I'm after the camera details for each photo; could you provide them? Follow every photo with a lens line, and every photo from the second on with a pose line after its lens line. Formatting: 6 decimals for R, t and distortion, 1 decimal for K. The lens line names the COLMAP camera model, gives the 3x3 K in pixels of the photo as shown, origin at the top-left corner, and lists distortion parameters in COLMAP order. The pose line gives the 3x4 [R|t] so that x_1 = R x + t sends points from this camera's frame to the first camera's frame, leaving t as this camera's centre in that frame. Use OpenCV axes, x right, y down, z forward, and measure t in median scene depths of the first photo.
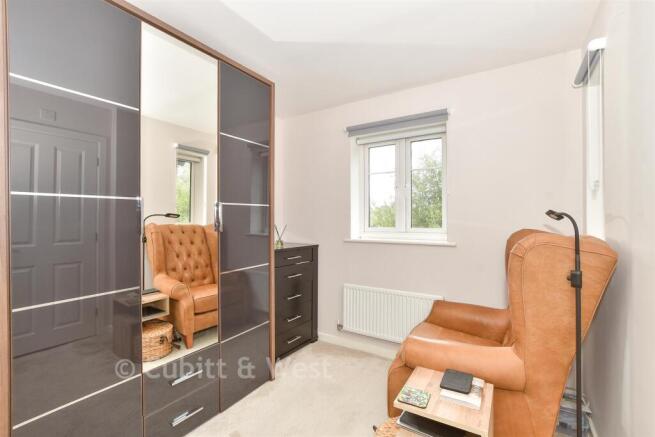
lens RADIAL K [[288.0, 0, 327.5], [0, 288.0, 218.5], [0, 0, 1]] dist [0.001054, 0.000165]
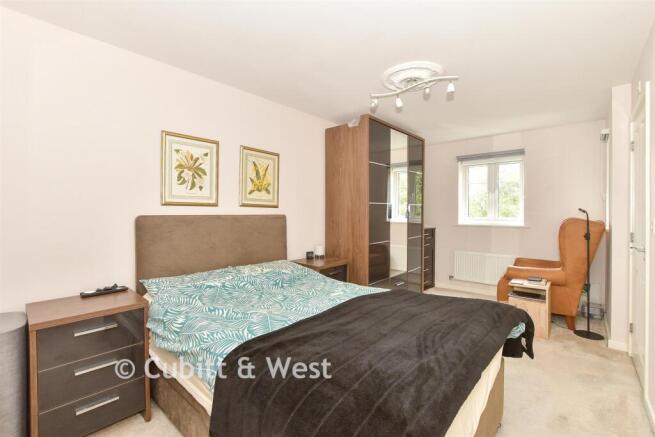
lens RADIAL K [[295.6, 0, 327.5], [0, 295.6, 218.5], [0, 0, 1]] dist [-0.000928, -0.000124]
pose [[0.991316, 0.001375, -0.131493, -0.582758], [0.001487, 0.999764, 0.021667, -0.002131], [0.131492, -0.021674, 0.991080, -1.028600]]
